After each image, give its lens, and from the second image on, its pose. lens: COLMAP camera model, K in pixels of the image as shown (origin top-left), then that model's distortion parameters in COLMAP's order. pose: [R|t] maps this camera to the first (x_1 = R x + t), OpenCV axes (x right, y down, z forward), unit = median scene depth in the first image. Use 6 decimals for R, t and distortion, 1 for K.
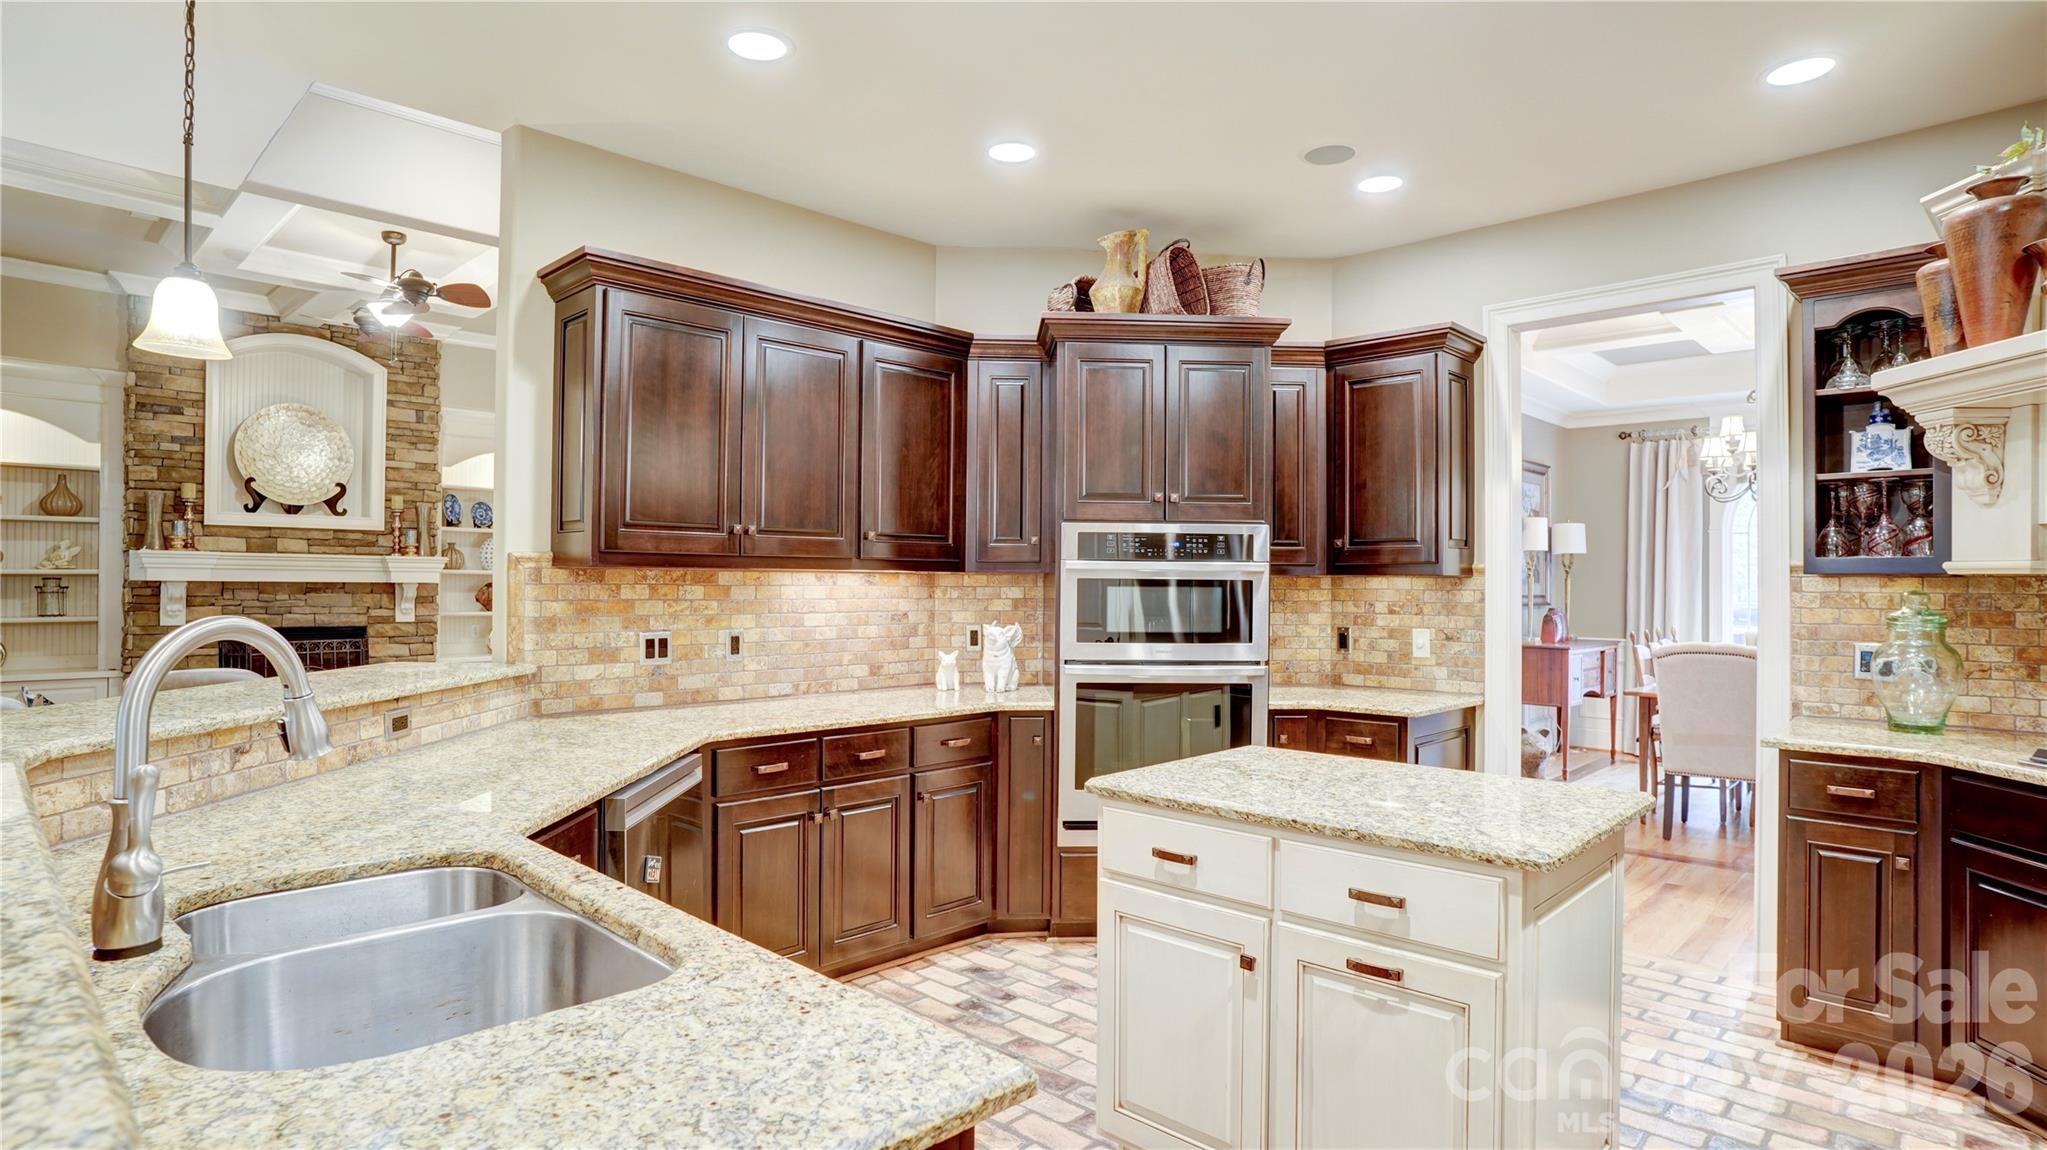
lens RADIAL K [[1068.1, 0, 1023.5], [0, 1068.1, 574.7], [0, 0, 1]] dist [-0.041312, 0.001985]
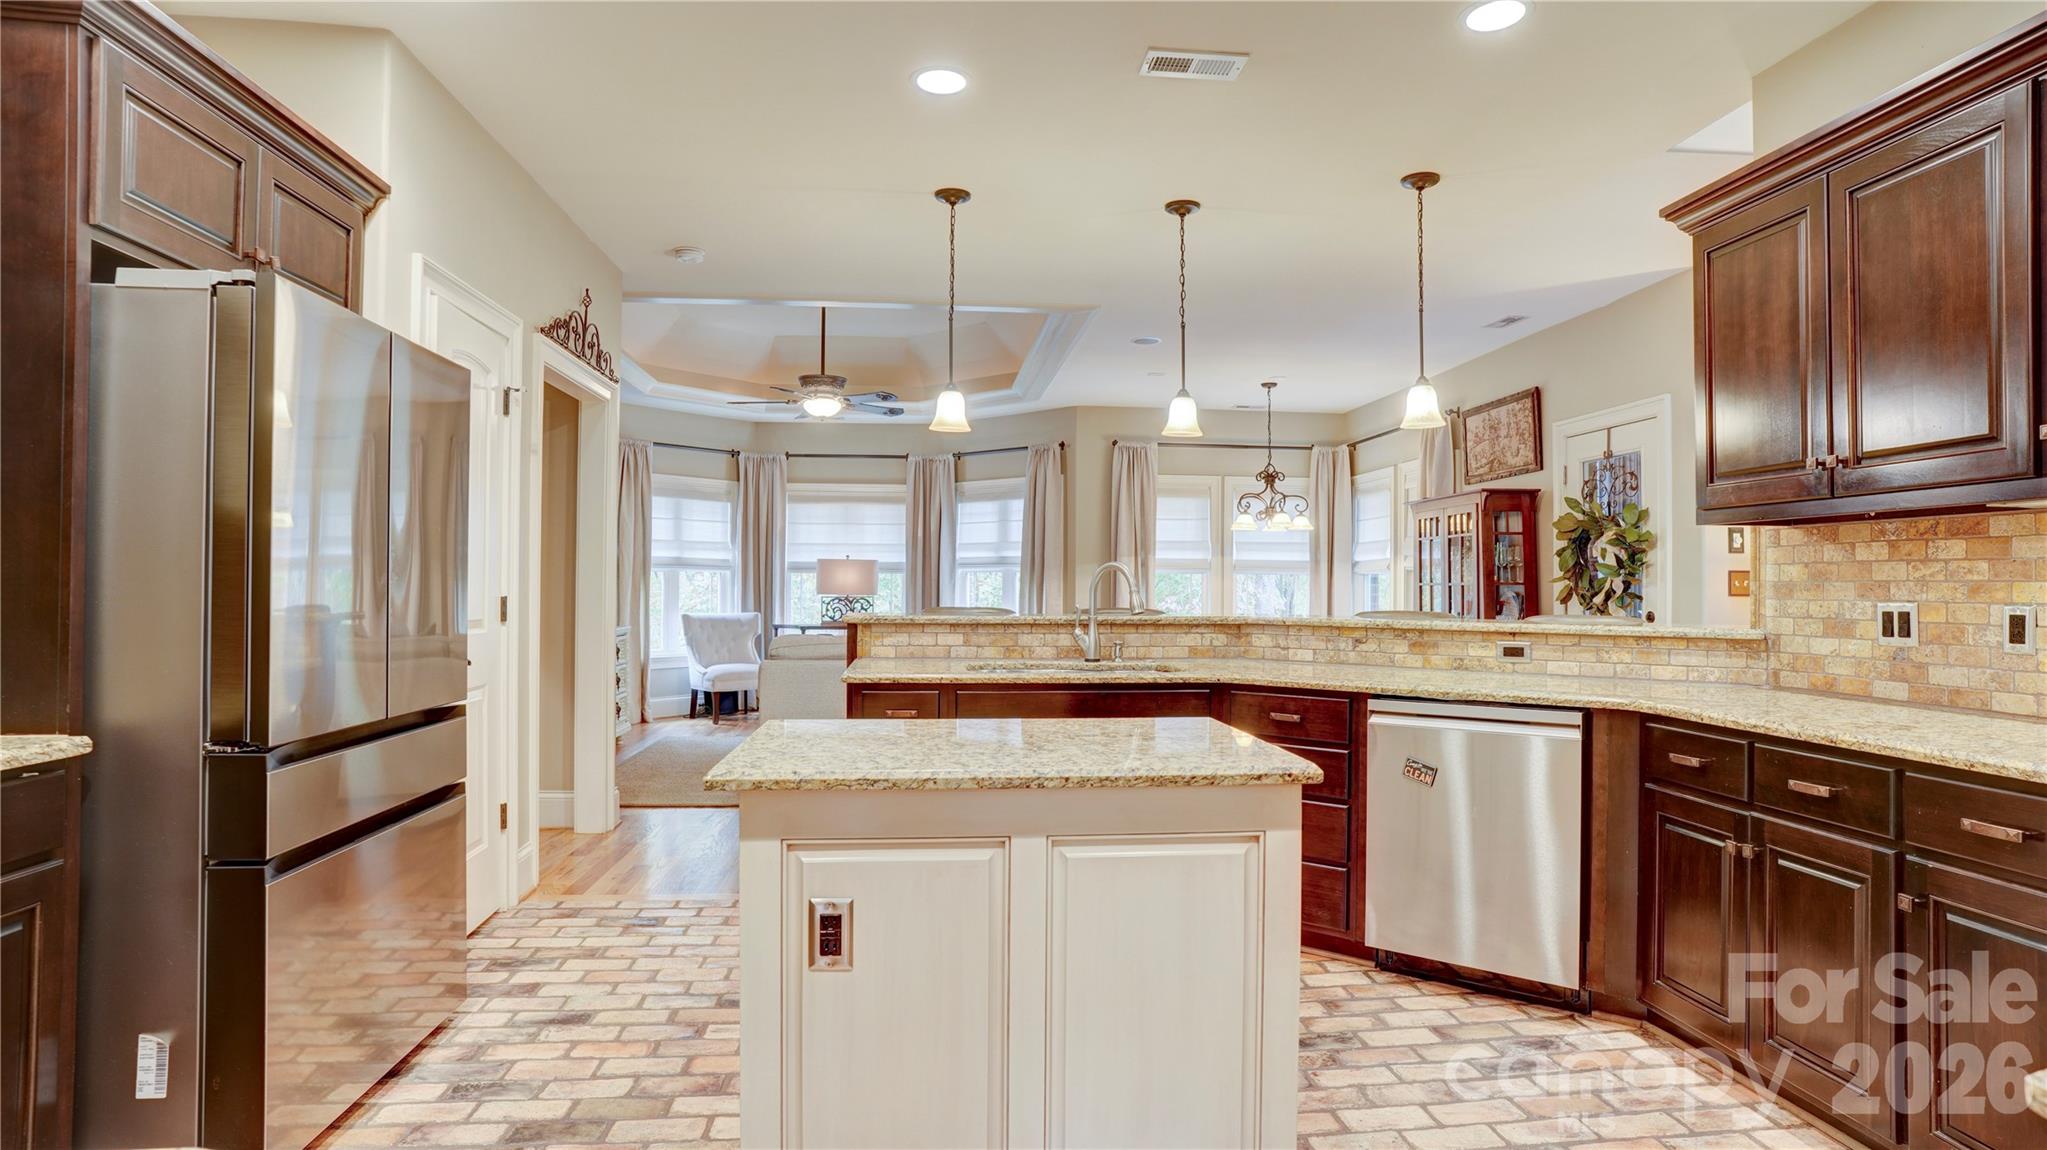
lens RADIAL K [[1068.1, 0, 1026.3], [0, 1068.1, 577.4], [0, 0, 1]] dist [-0.041312, 0.001985]
pose [[-0.647603, -0.017736, -0.761771, 0.630648], [-0.004228, 0.999797, -0.019683, 0.053223], [0.761966, -0.009525, -0.647547, 1.015336]]
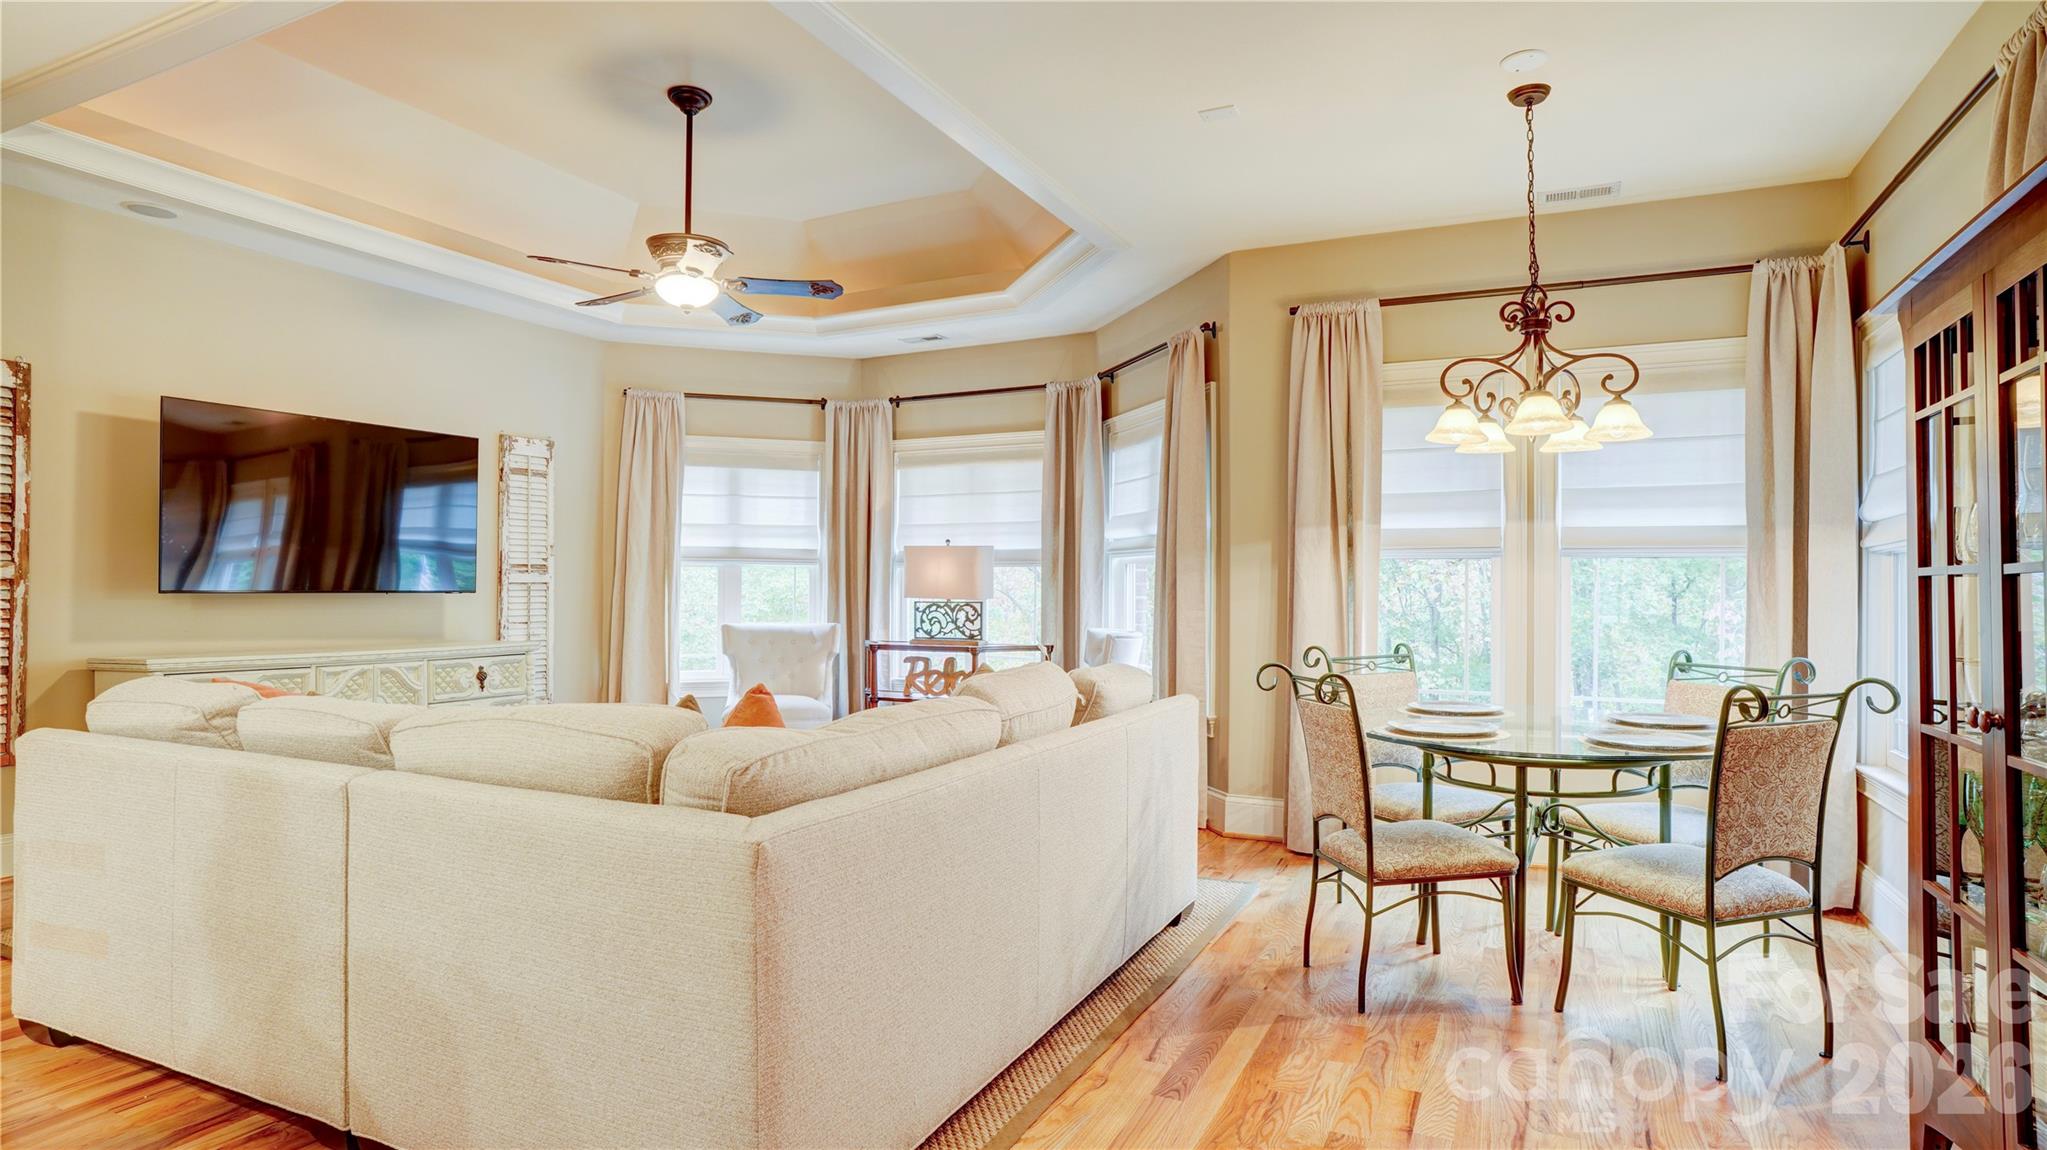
lens RADIAL K [[1068.1, 0, 1030.3], [0, 1068.1, 569.4], [0, 0, 1]] dist [-0.041312, 0.001985]
pose [[-0.947964, -0.017404, -0.317903, 0.162480], [-0.009563, 0.999611, -0.026210, 0.049213], [0.318235, -0.021806, -0.947761, 0.895257]]
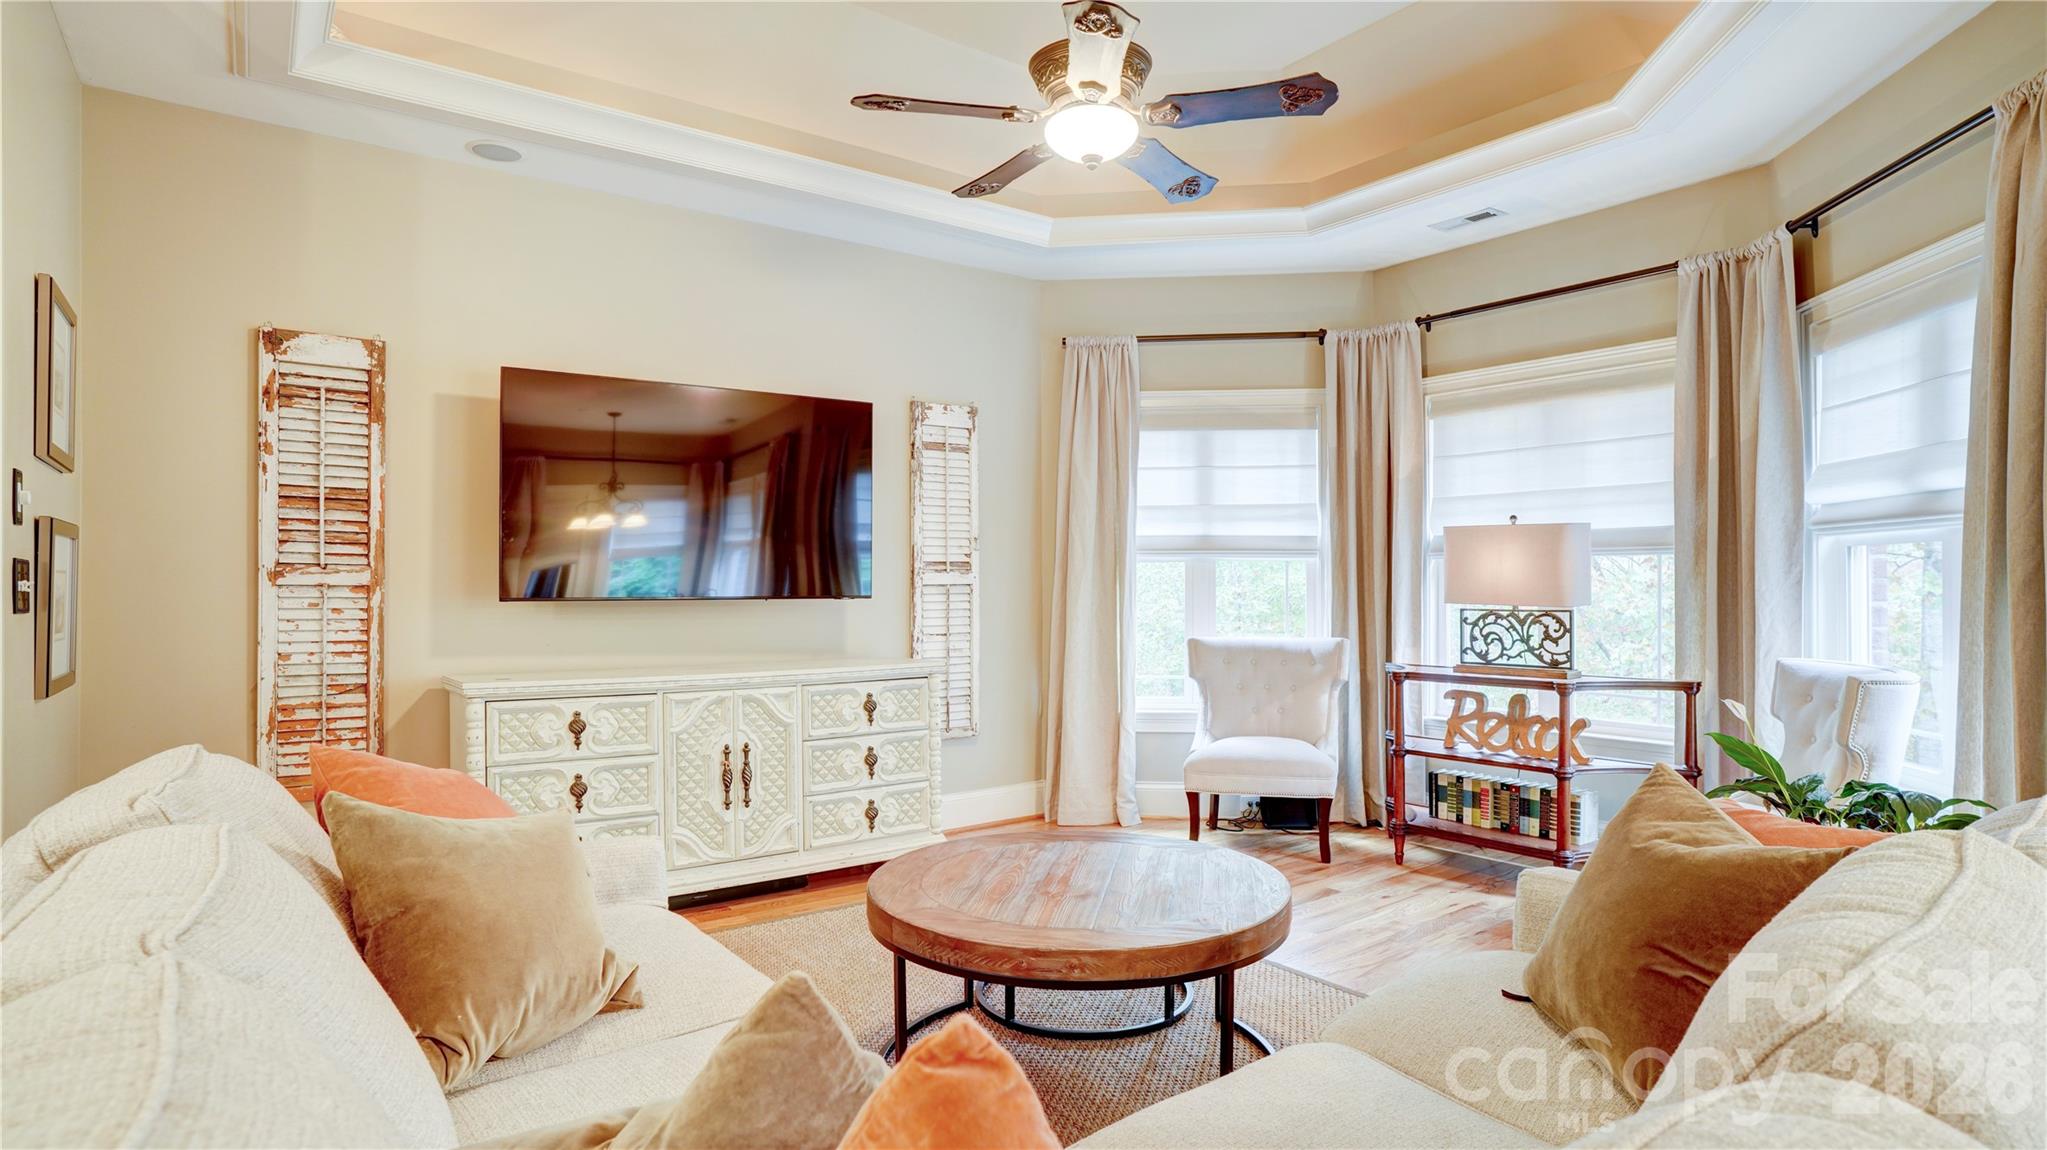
lens RADIAL K [[1068.1, 0, 1033.1], [0, 1068.1, 571.6], [0, 0, 1]] dist [-0.041312, 0.001985]
pose [[-0.988985, -0.005987, 0.147897, 0.131851], [-0.008382, 0.999844, -0.015572, 0.045282], [-0.147781, -0.016640, -0.988880, 0.715452]]
